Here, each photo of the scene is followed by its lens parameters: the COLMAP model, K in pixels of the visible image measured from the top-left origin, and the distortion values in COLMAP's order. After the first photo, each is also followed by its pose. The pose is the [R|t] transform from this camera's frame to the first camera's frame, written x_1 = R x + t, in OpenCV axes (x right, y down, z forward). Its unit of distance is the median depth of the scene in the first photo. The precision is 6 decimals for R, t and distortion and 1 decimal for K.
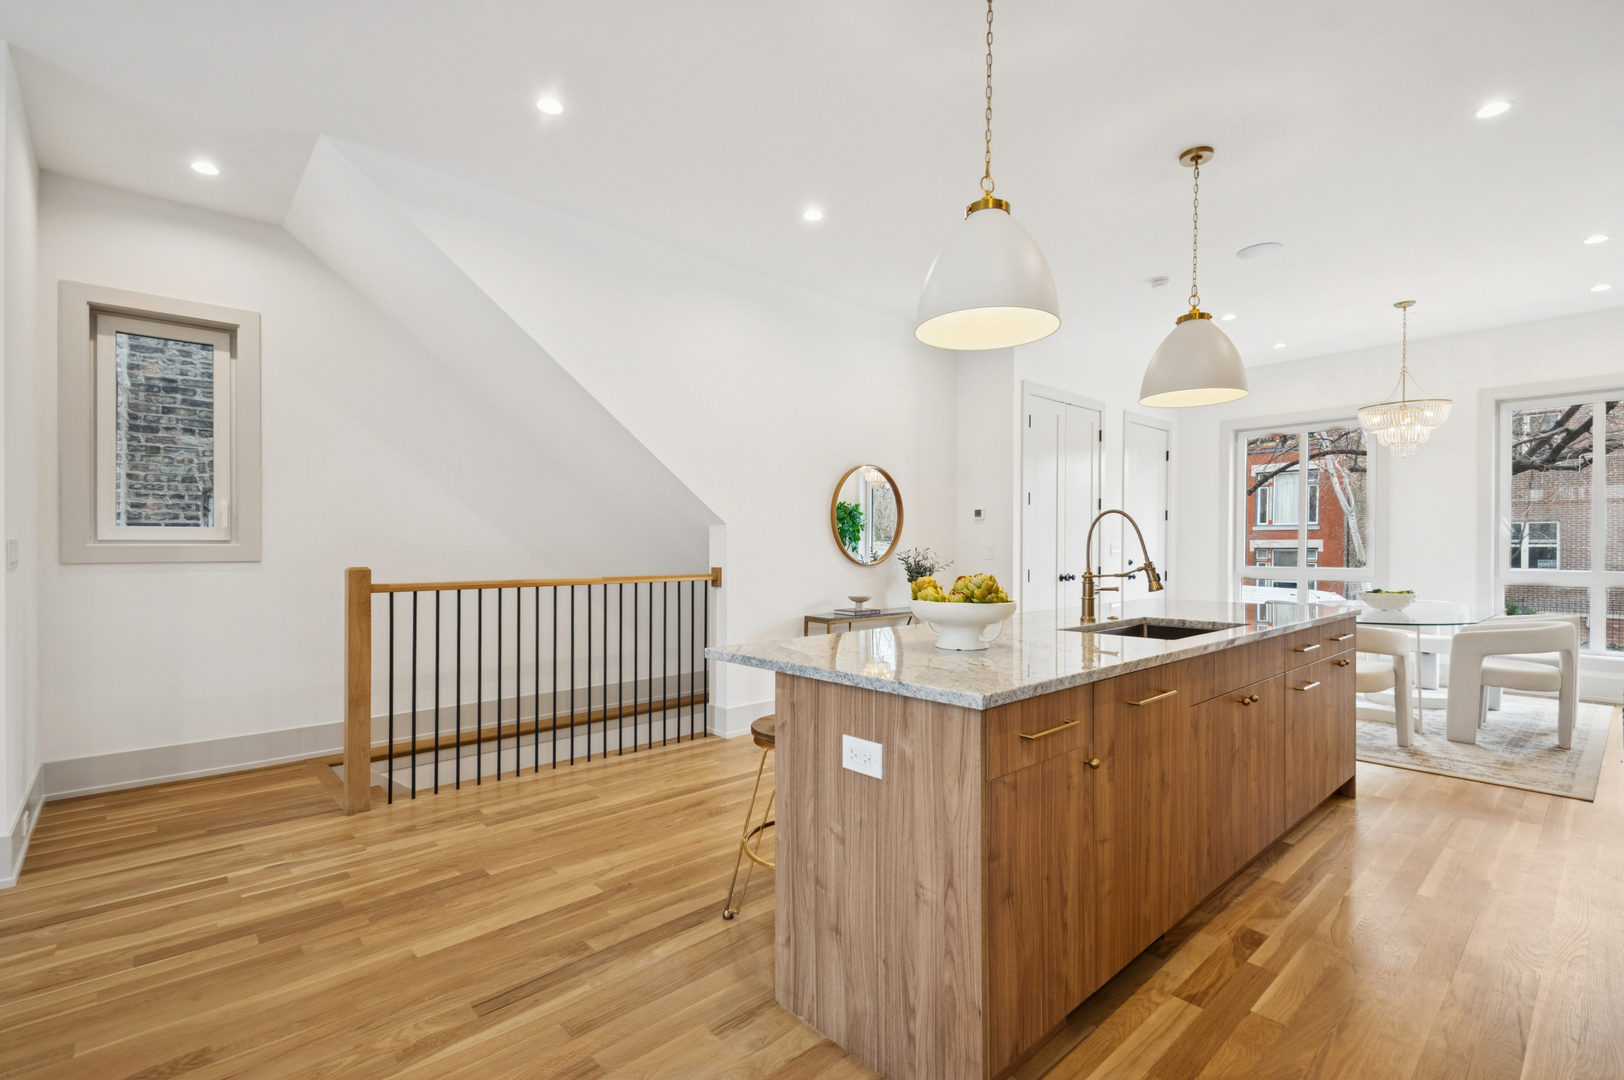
lens RADIAL K [[732.4, 0, 802.7], [0, 732.4, 550.4], [0, 0, 1]] dist [0.017923, -0.011332]
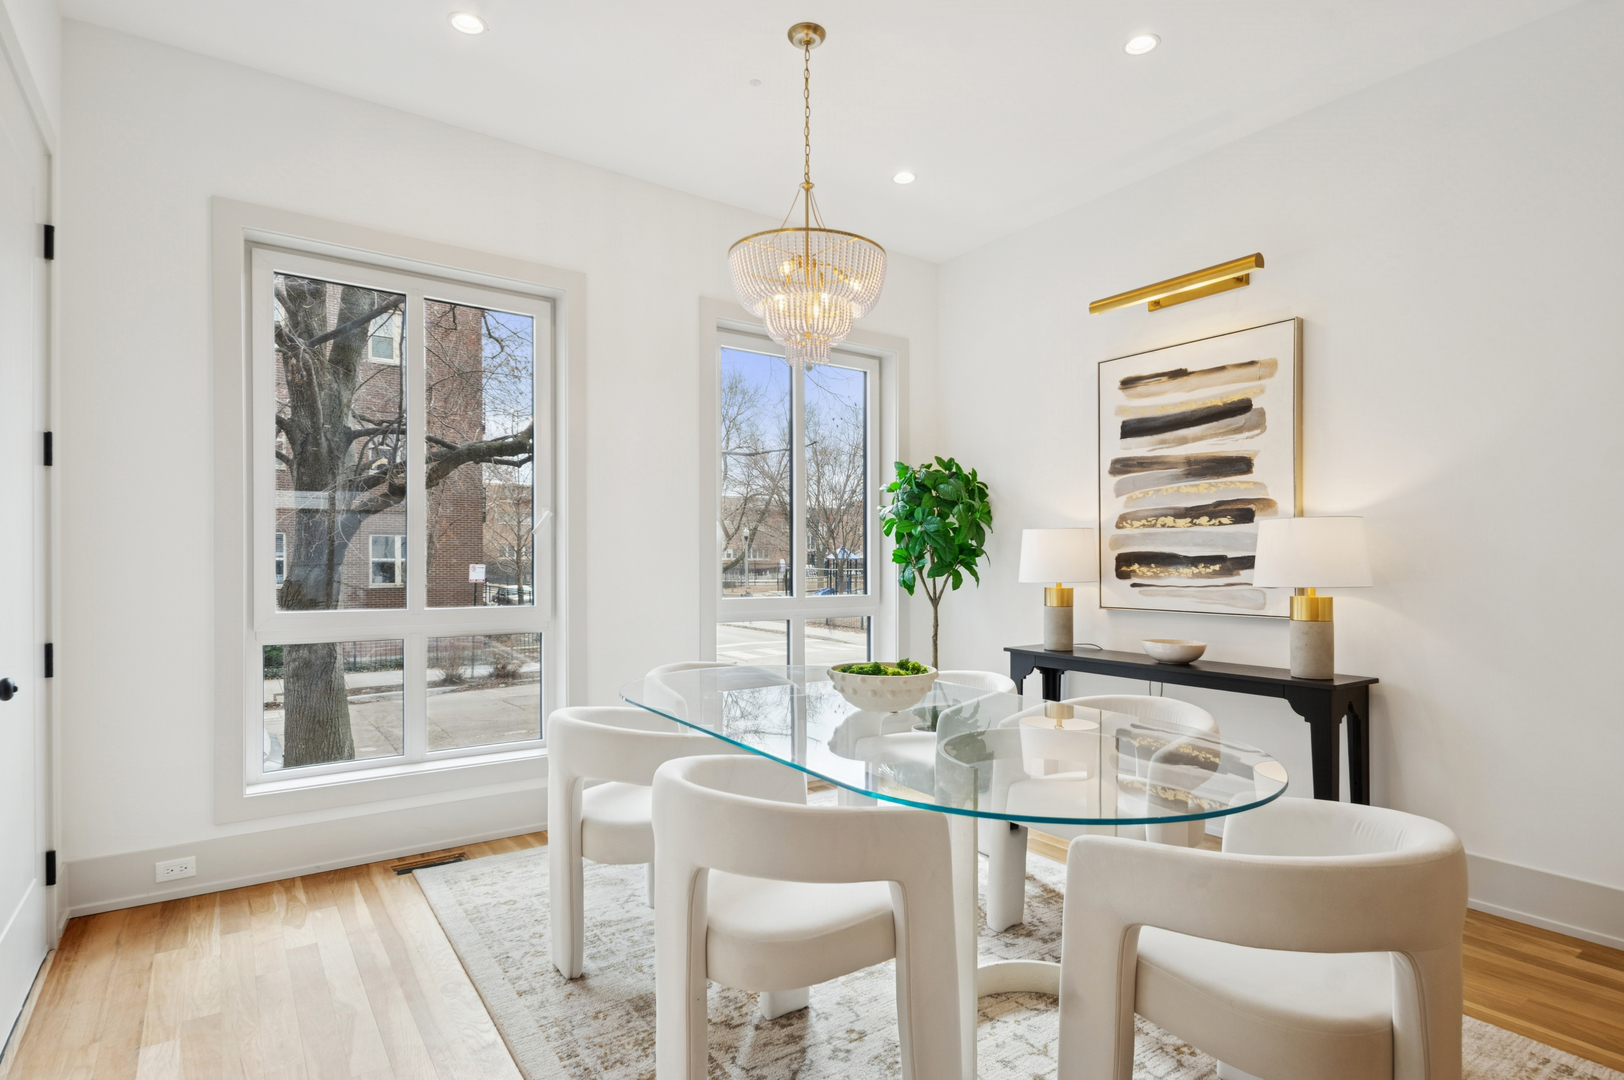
lens RADIAL K [[812.5, 0, 791.2], [0, 812.5, 571.8], [0, 0, 1]] dist [0.001548, -0.001050]
pose [[0.119451, -0.010100, 0.992789, 0.894489], [0.000192, 0.999948, 0.010150, -0.011235], [-0.992840, -0.001022, 0.119447, 2.786351]]
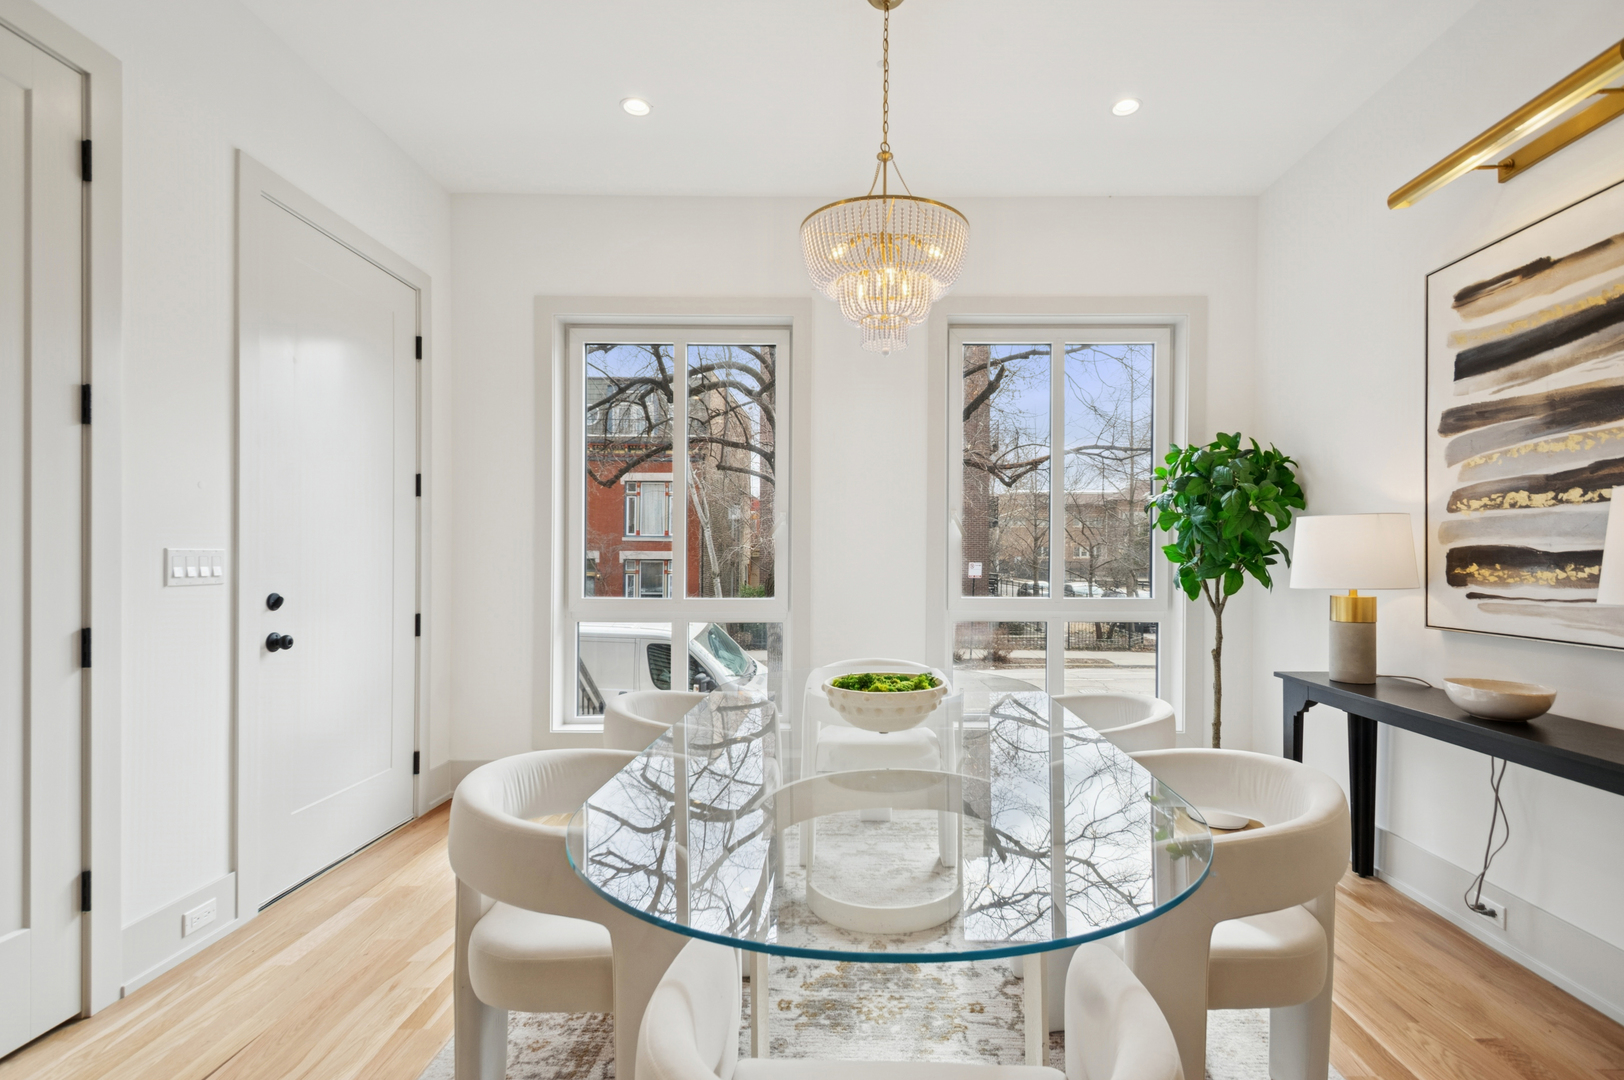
lens RADIAL K [[732.4, 0, 859.5], [0, 732.4, 564.8], [0, 0, 1]] dist [0.017923, -0.011332]
pose [[0.654636, -0.002692, 0.755940, 1.402867], [-0.001790, 0.999985, 0.005111, -0.013179], [-0.755942, -0.004699, 0.654622, 2.147007]]
